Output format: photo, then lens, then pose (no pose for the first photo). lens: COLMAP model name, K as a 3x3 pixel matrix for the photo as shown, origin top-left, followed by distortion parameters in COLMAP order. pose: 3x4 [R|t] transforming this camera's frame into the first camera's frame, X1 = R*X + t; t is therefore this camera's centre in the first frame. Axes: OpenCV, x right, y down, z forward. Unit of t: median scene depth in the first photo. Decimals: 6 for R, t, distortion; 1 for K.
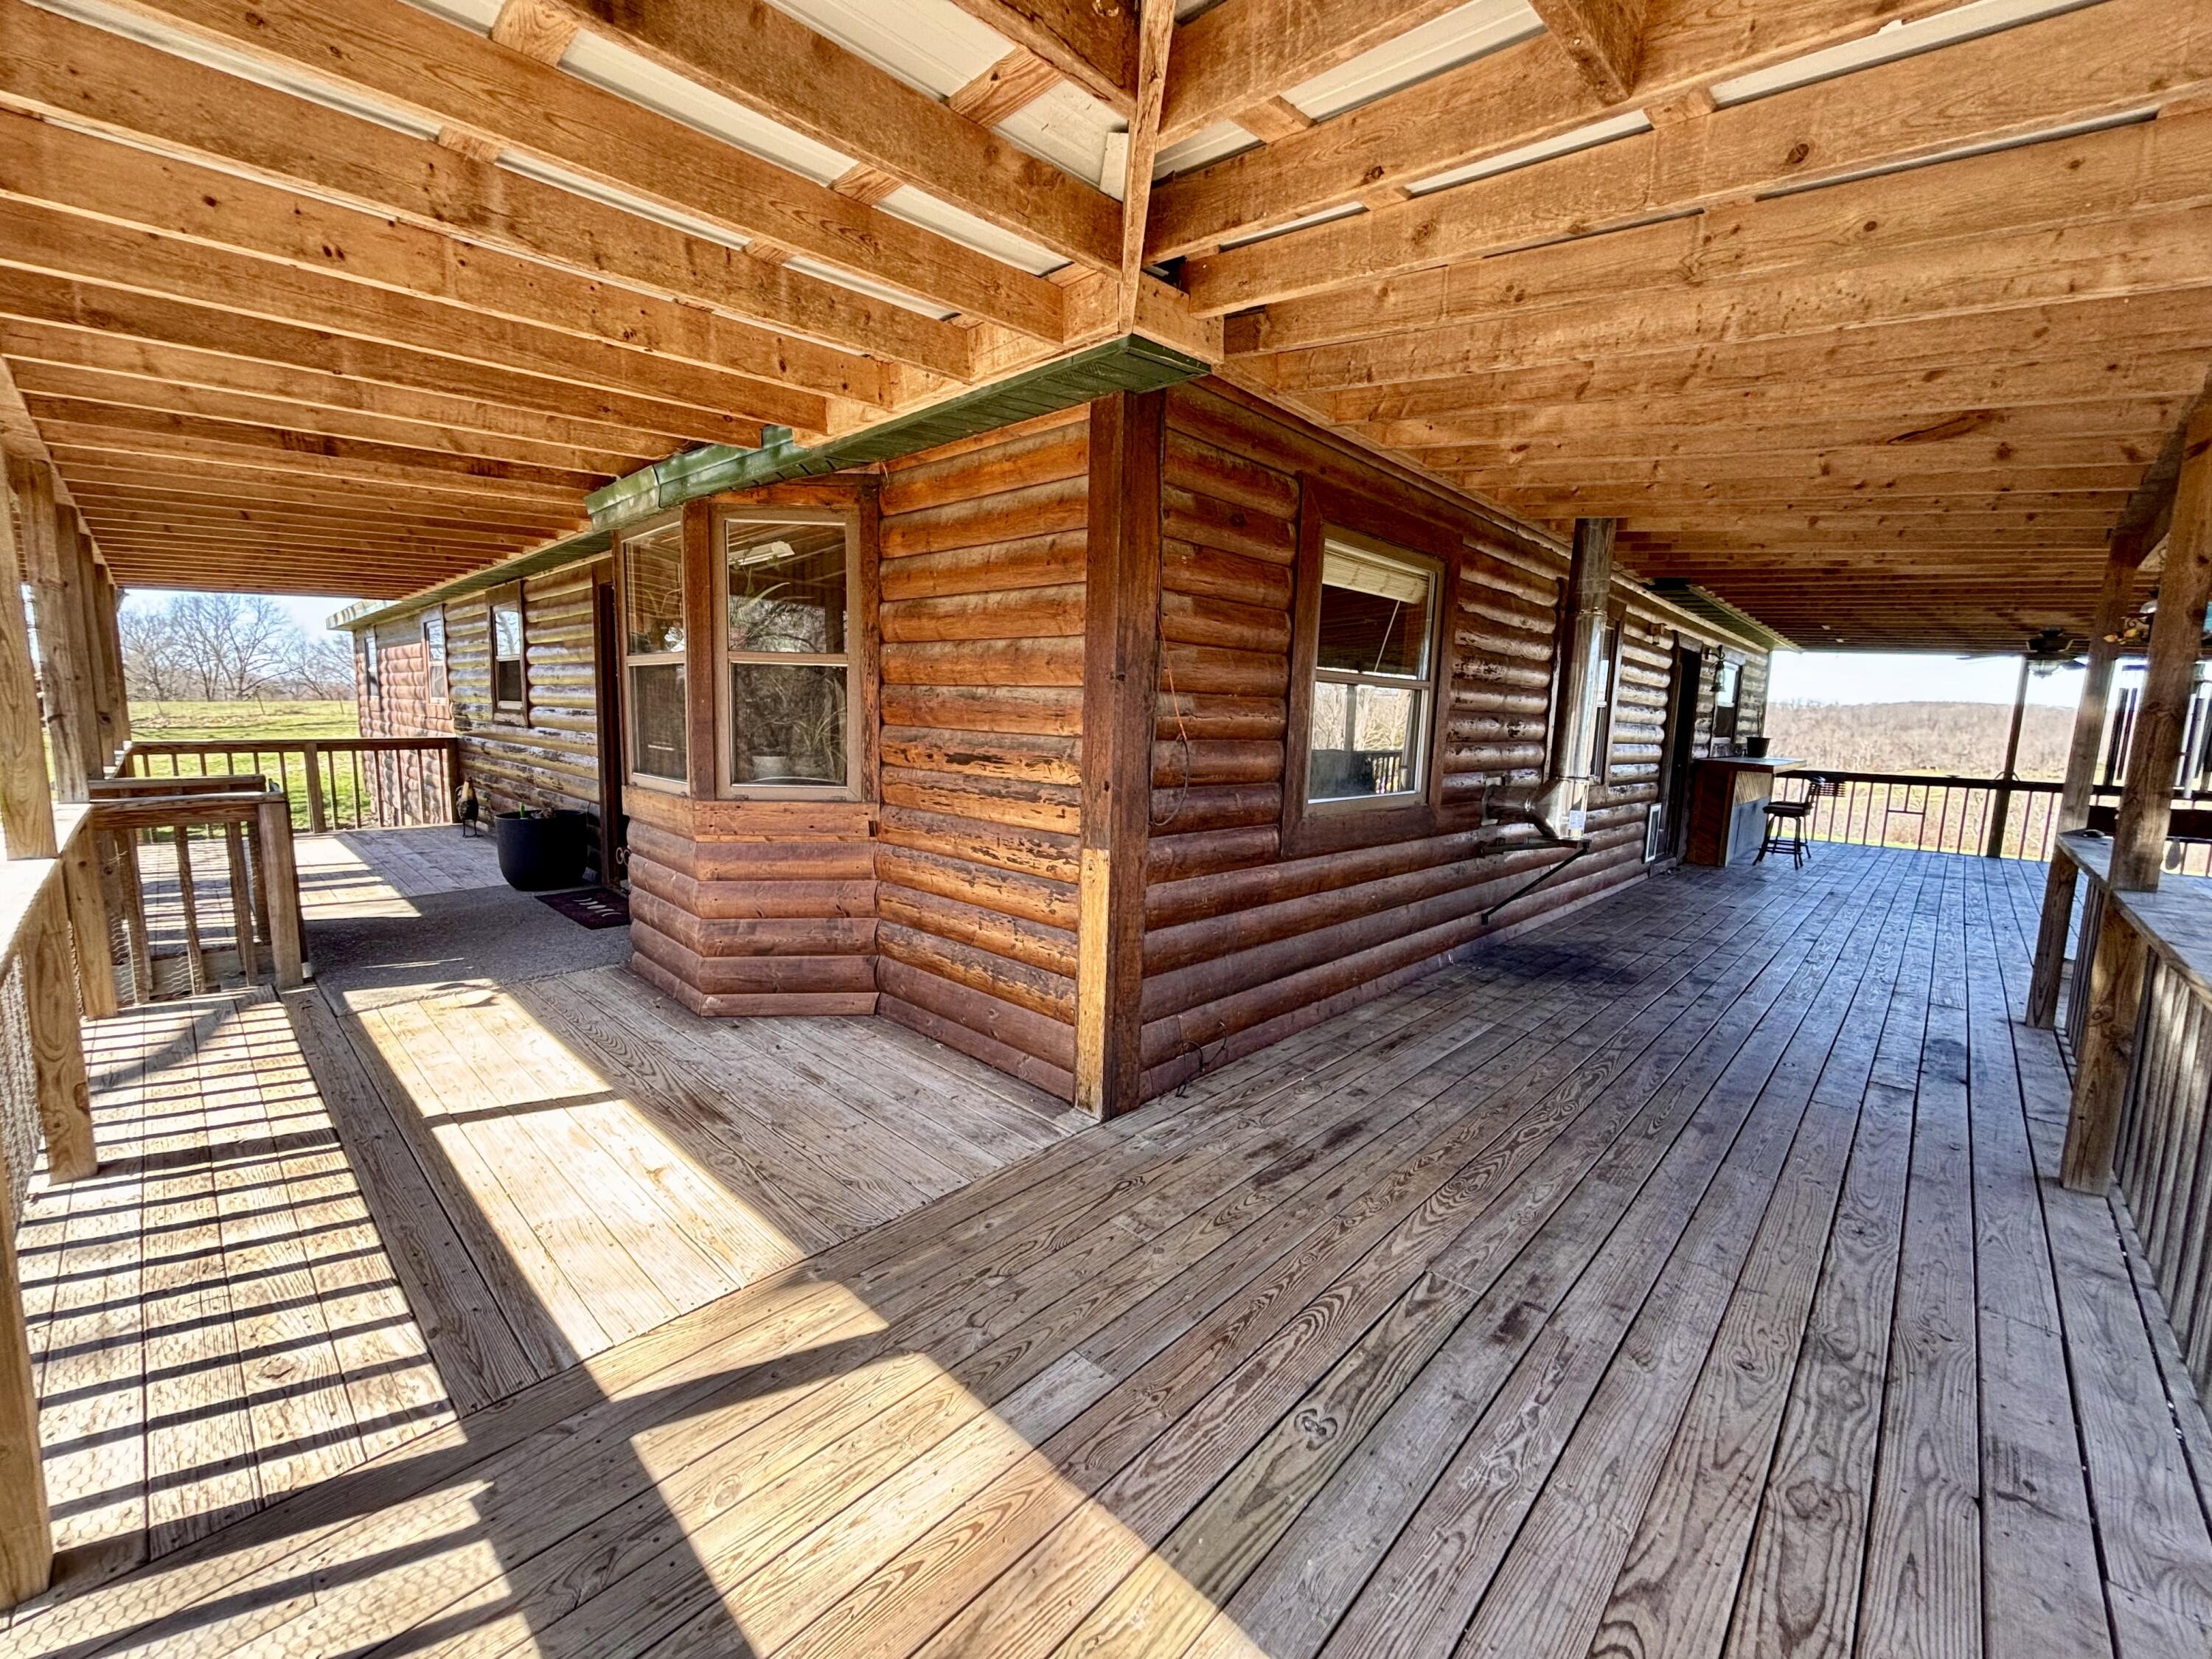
lens RADIAL K [[884.9, 0, 1113.9], [0, 884.9, 818.6], [0, 0, 1]] dist [0.001643, -0.000855]
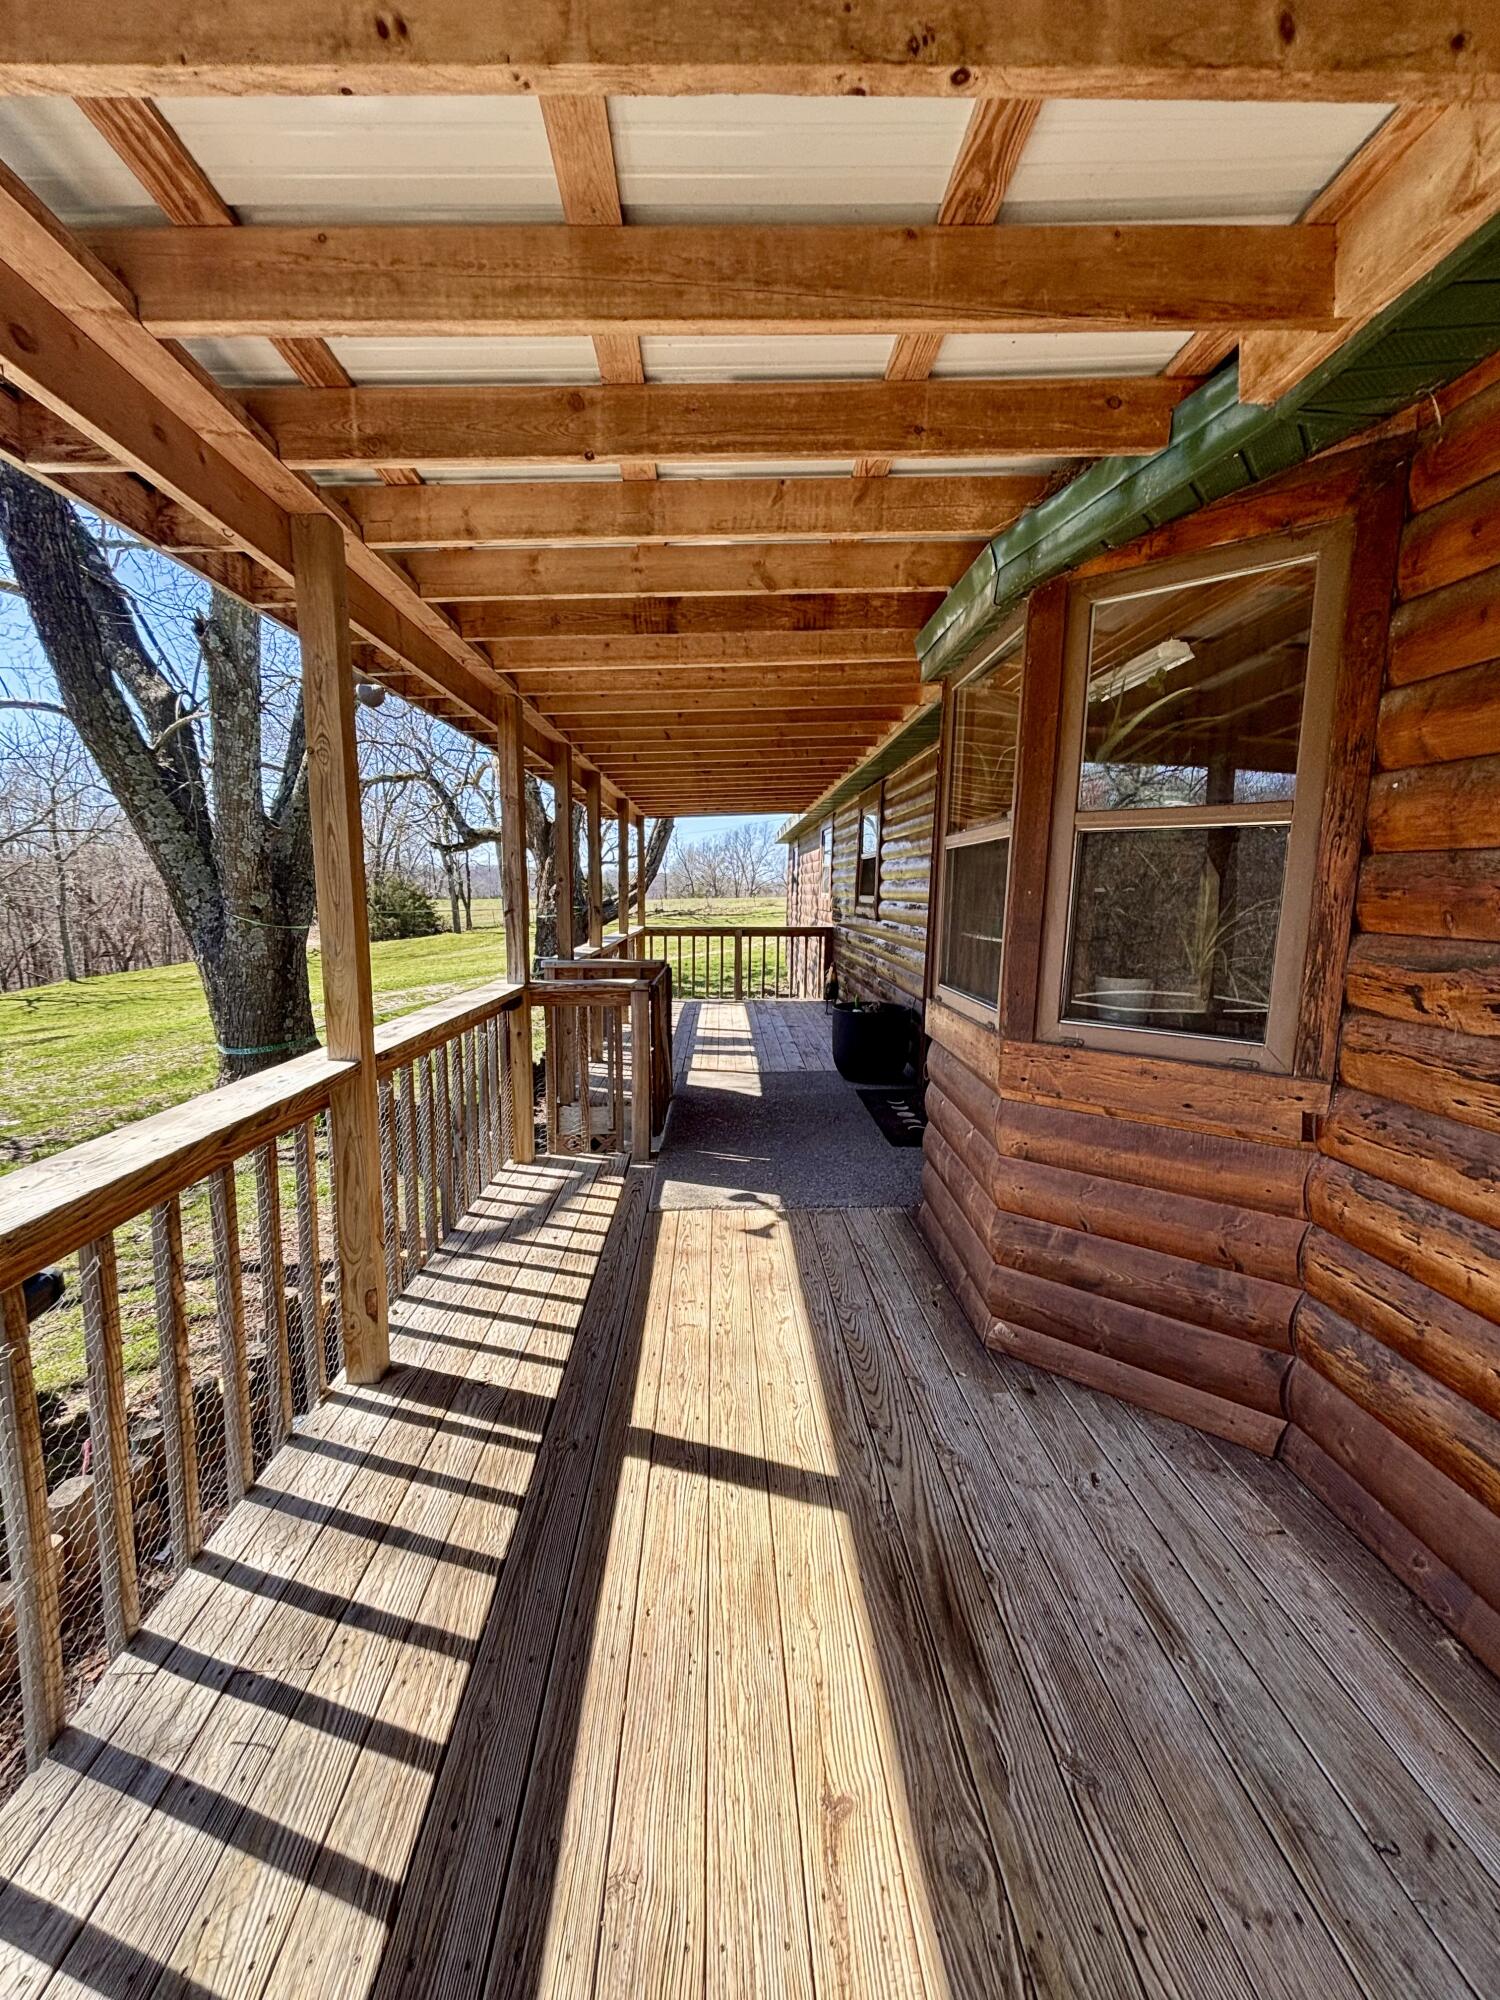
lens RADIAL K [[800.1, 0, 754.4], [0, 800.1, 997.0], [0, 0, 1]] dist [0.001643, -0.000855]
pose [[0.714549, 0.082035, -0.694759, -0.183574], [-0.086061, 0.995866, 0.029077, -0.052253], [0.694271, 0.039014, 0.718655, 0.418927]]
